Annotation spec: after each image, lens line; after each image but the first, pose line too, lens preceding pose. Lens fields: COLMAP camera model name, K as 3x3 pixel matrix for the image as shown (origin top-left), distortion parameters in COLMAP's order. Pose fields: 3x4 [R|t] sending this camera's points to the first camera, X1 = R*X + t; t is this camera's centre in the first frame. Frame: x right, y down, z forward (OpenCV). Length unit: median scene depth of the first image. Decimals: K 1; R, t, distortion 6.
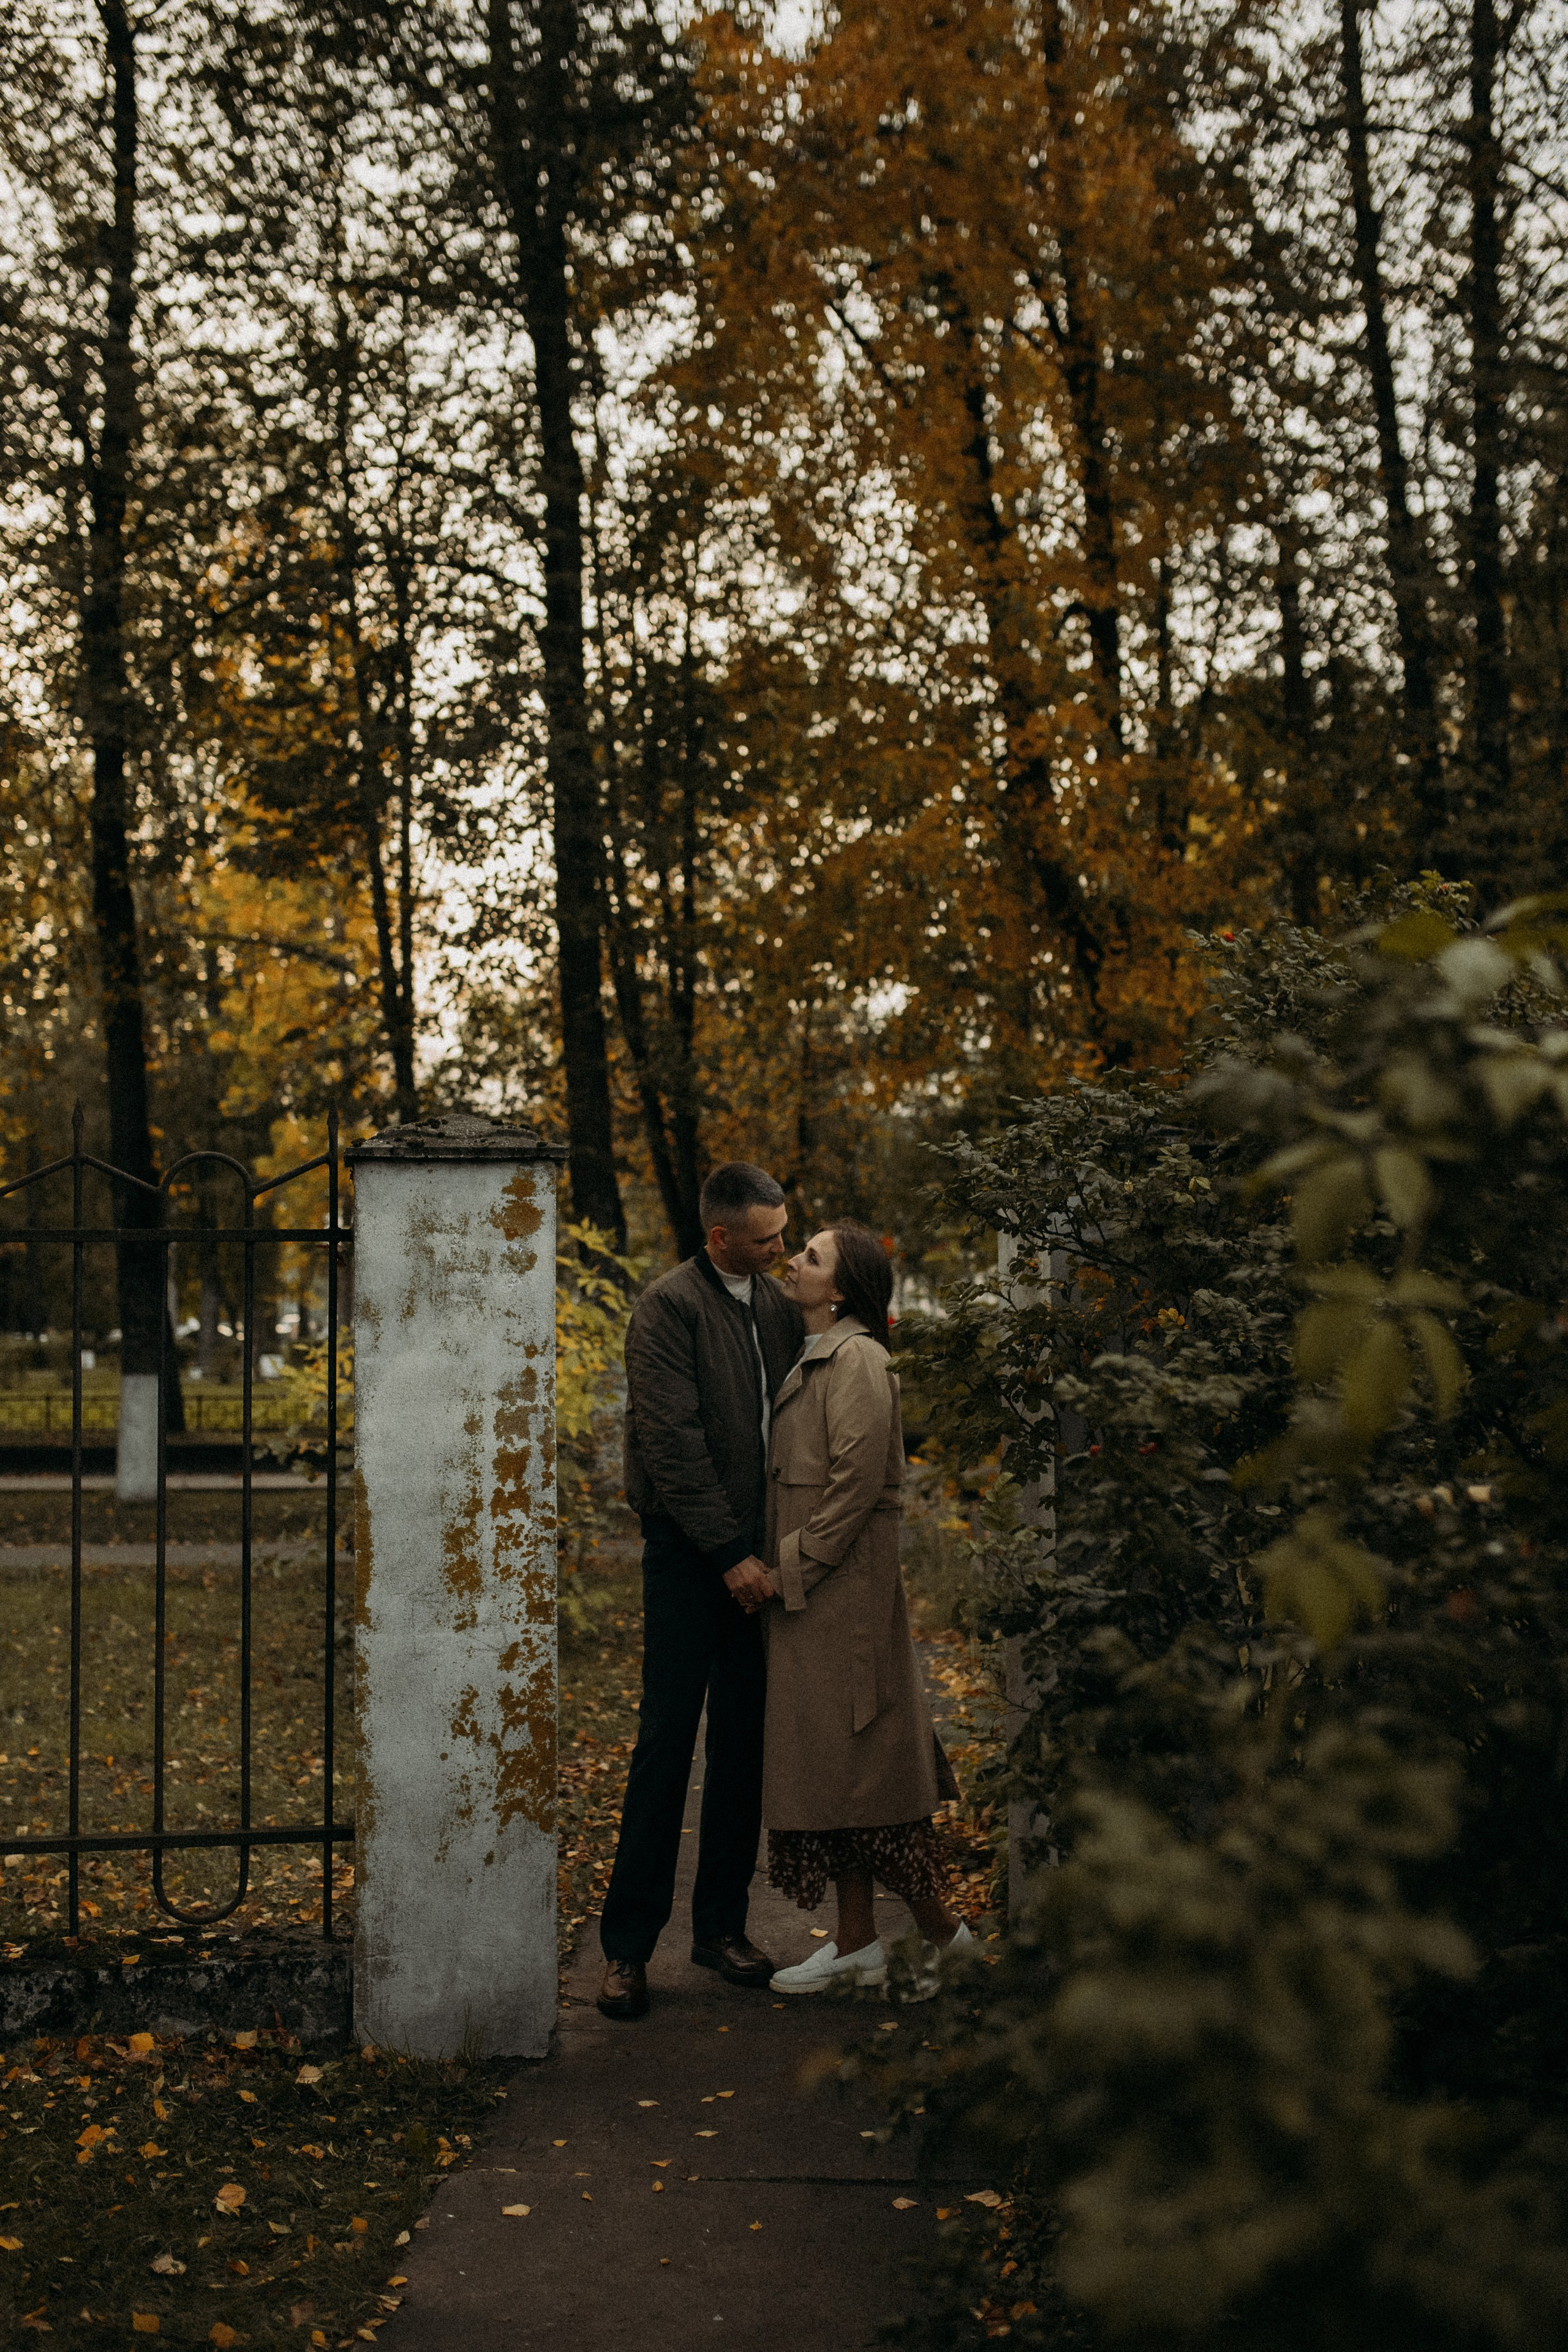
lens RADIAL K [[2195.1, 0, 773.0], [0, 2195.1, 1179.2], [0, 0, 1]] dist [-0.046883, 0.031773]
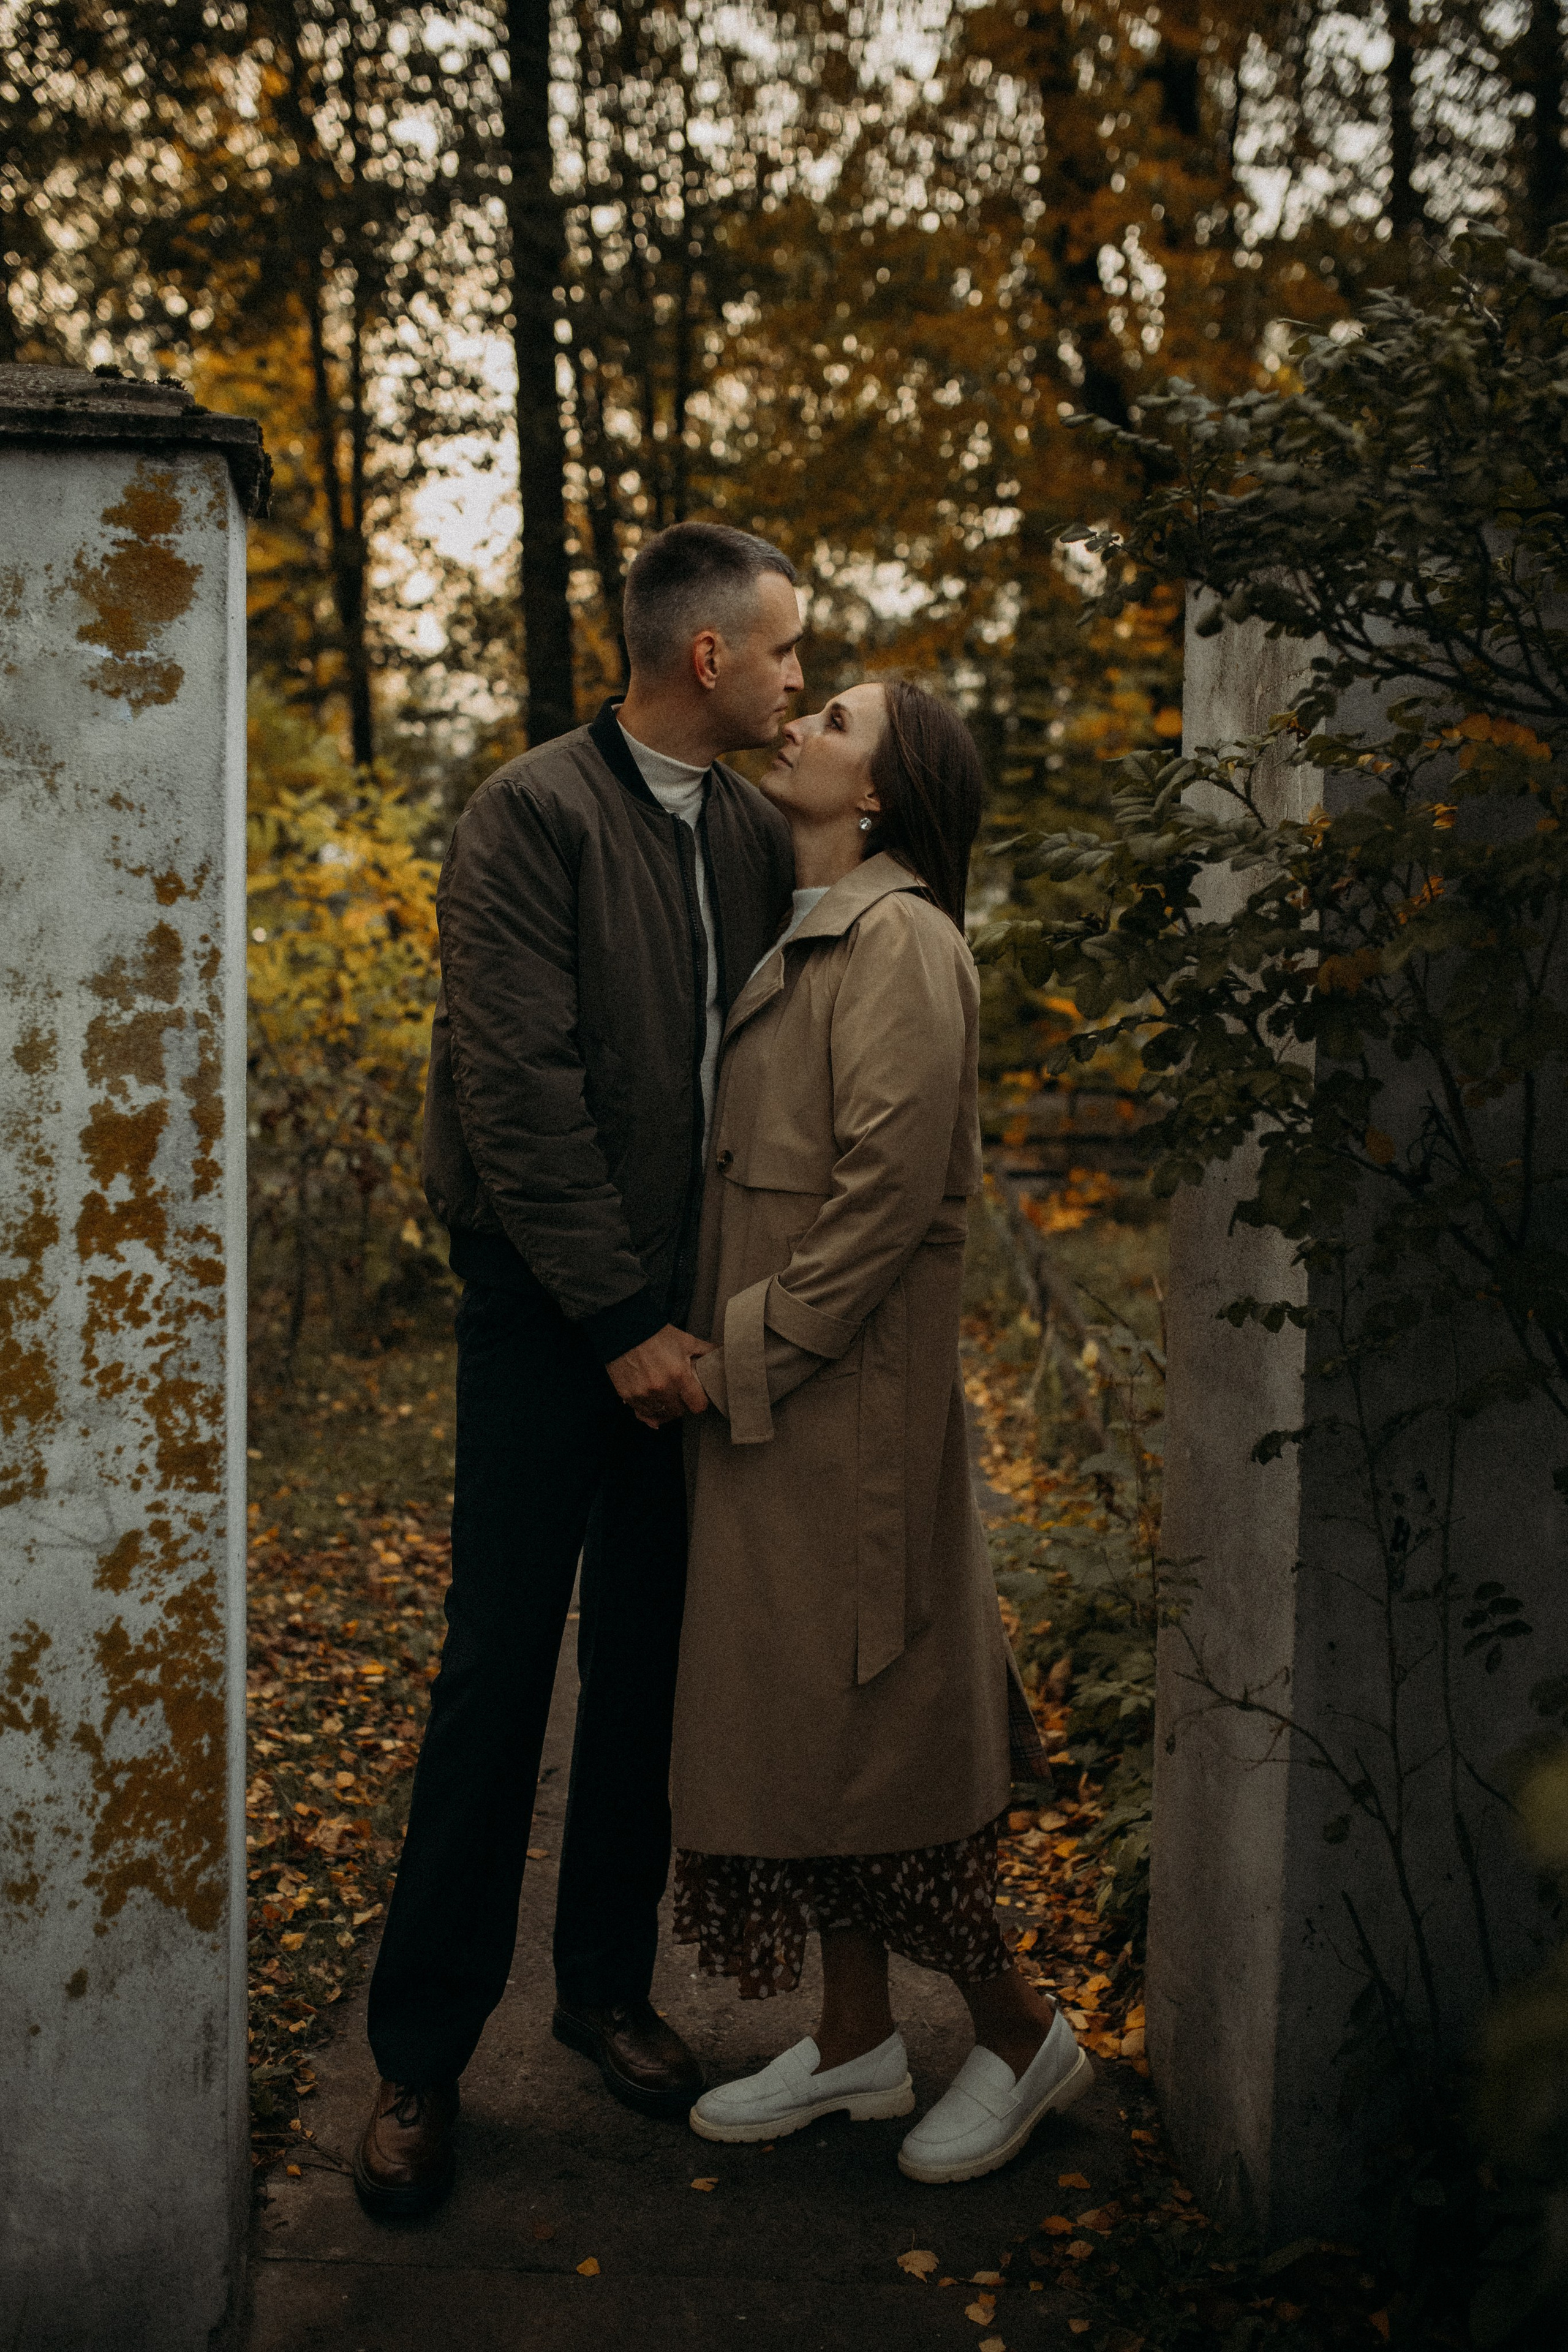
lens RADIAL K [[2195.1, 0, 773.0], [0, 2195.1, 1179.2], [0, 0, 1]] dist [-0.046883, 0.031773]
pose [[0.999671, 0.025187, 0.004841, 0.010856], [-0.025643, 0.985372, 0.168475, 0.058448], [-0.000526, -0.168544, 0.985694, 0.551633]]
